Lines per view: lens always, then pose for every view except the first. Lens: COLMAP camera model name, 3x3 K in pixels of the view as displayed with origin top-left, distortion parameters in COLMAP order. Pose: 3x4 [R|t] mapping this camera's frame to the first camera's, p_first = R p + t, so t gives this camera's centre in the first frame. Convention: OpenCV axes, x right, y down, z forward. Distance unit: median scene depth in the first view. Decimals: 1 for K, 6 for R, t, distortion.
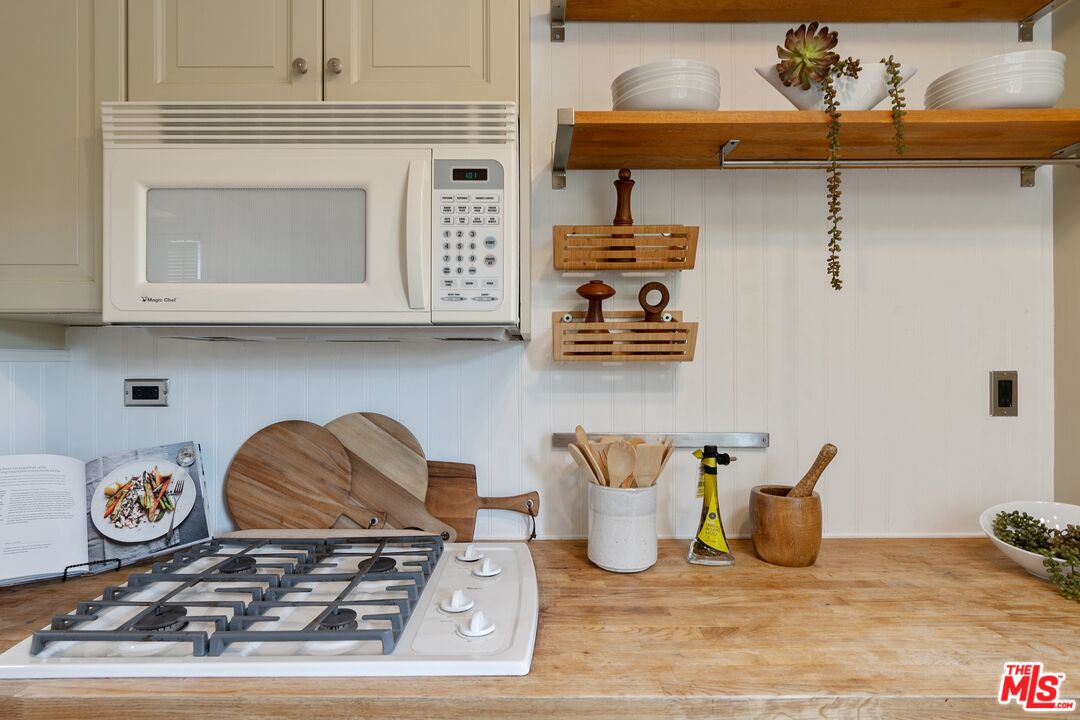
lens RADIAL K [[529.8, 0, 540.0], [0, 529.8, 360.0], [0, 0, 1]] dist [-0.015110, 0.000086]
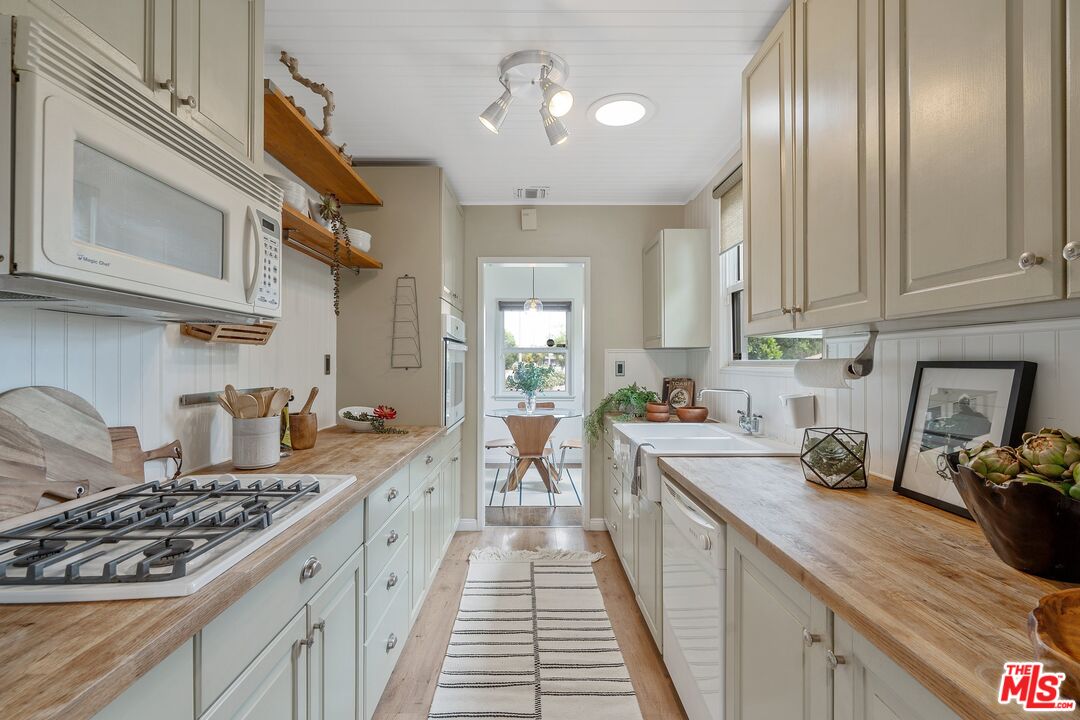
lens RADIAL K [[486.4, 0, 532.1], [0, 486.4, 362.9], [0, 0, 1]] dist [-0.004372, 0.000793]
pose [[-0.001807, 0.001274, 0.999998, -1.278825], [-0.010015, 0.999949, -0.001292, 0.054030], [-0.999948, -0.010017, -0.001795, 0.139482]]
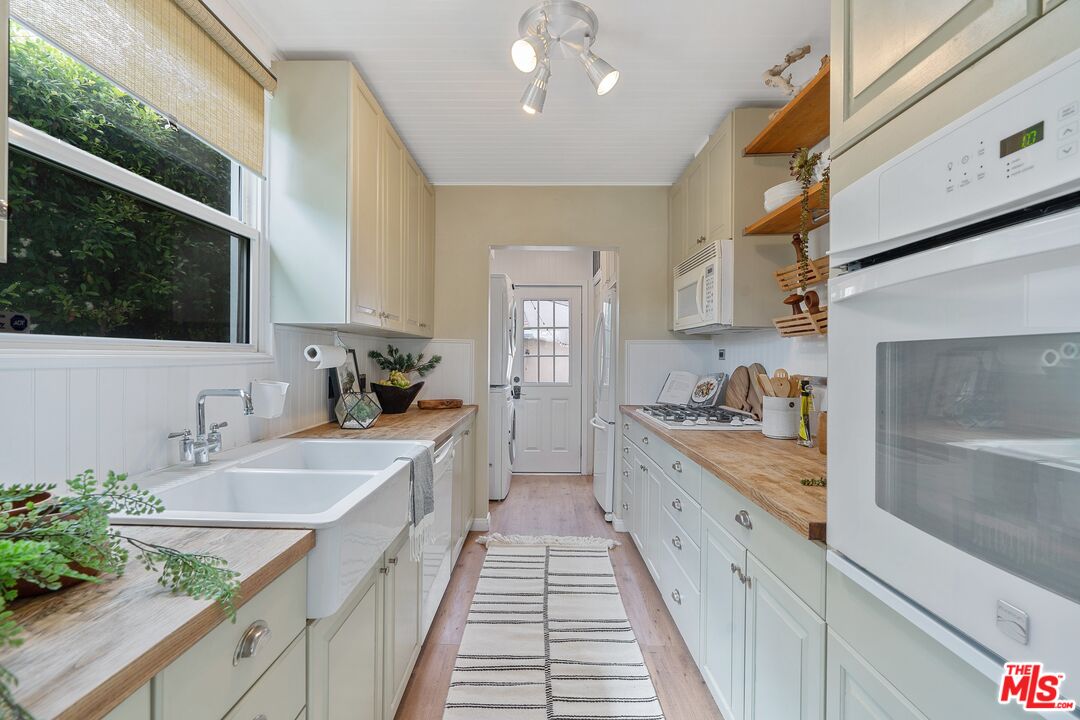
lens RADIAL K [[486.4, 0, 532.1], [0, 486.4, 362.9], [0, 0, 1]] dist [-0.004372, 0.000793]
pose [[-0.015069, 0.009165, -0.999844, 1.807703], [0.003529, 0.999952, 0.009113, 0.080391], [0.999880, -0.003391, -0.015101, 0.077418]]
